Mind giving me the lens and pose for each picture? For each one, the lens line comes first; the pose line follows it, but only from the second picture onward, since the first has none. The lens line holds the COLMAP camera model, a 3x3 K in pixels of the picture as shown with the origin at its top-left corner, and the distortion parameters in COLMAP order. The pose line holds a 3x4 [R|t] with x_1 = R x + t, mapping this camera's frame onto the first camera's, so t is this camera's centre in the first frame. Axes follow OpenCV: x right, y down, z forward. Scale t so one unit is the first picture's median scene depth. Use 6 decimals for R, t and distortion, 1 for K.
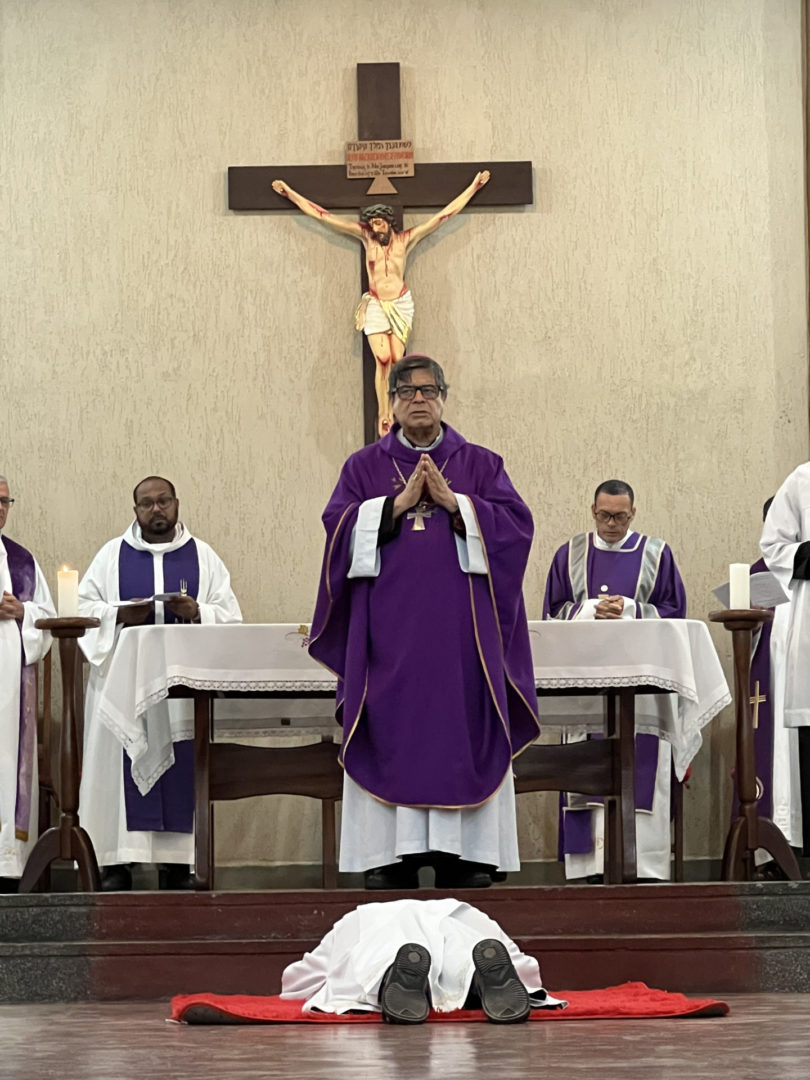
lens RADIAL K [[3673.3, 0, 405.0], [0, 3673.3, 540.0], [0, 0, 1]] dist [-0.653907, 19.967616]
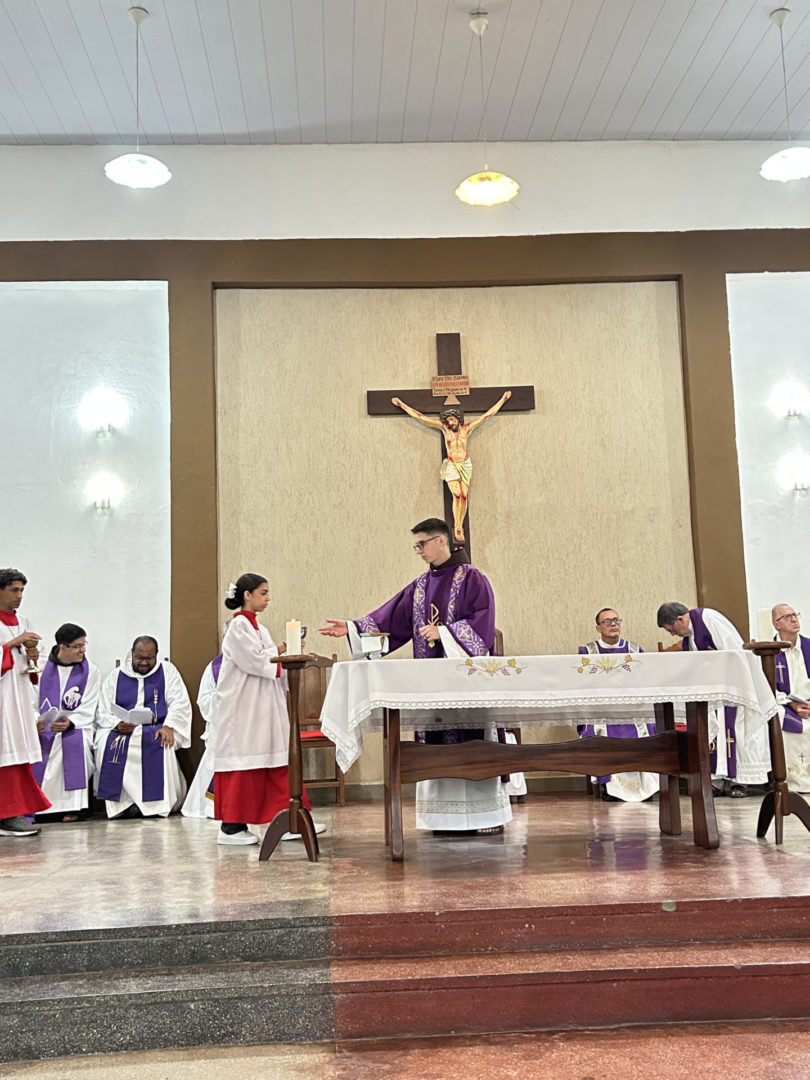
lens RADIAL K [[1117.7, 0, 405.0], [0, 1117.7, 540.0], [0, 0, 1]] dist [0.177117, -0.490076]
pose [[0.999210, -0.015619, 0.036553, -0.051084], [0.017390, 0.998664, -0.048661, -0.000947], [-0.035744, 0.049258, 0.998146, 0.448943]]
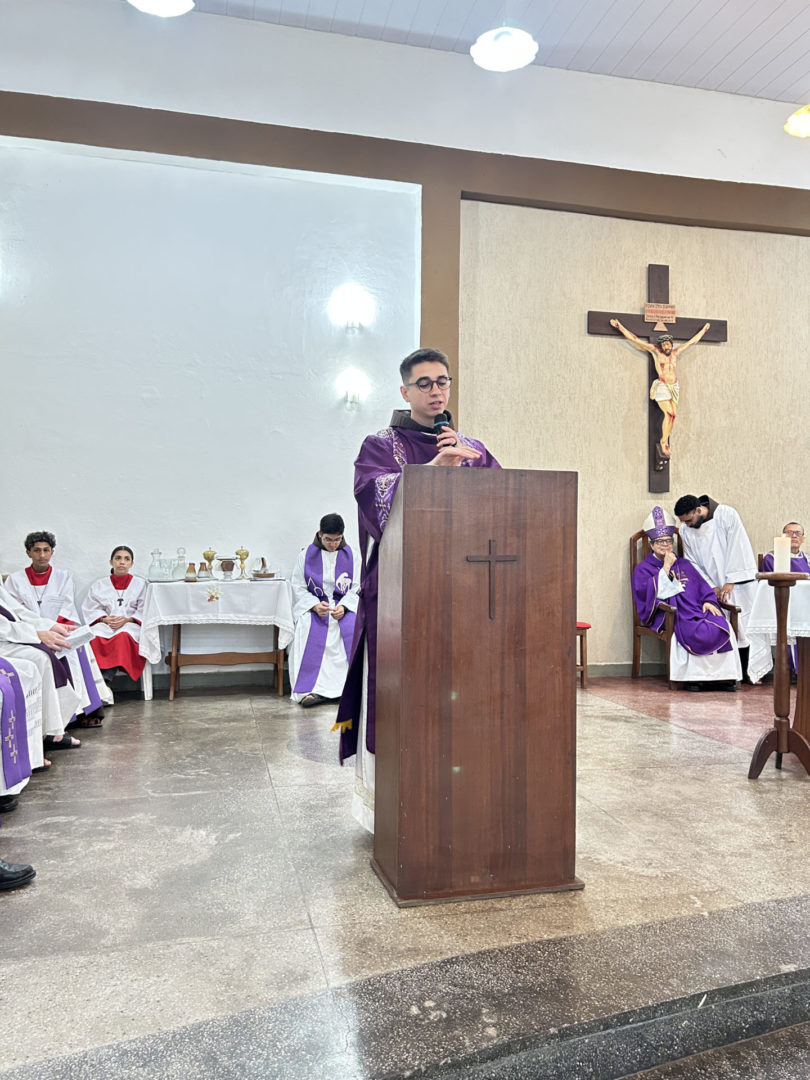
lens RADIAL K [[827.1, 0, 405.0], [0, 827.1, 540.0], [0, 0, 1]] dist [0.073810, -0.151877]
pose [[0.977534, 0.028448, 0.208849, -0.235409], [-0.043295, 0.996822, 0.066869, -0.004909], [-0.206283, -0.074409, 0.975659, 0.574686]]
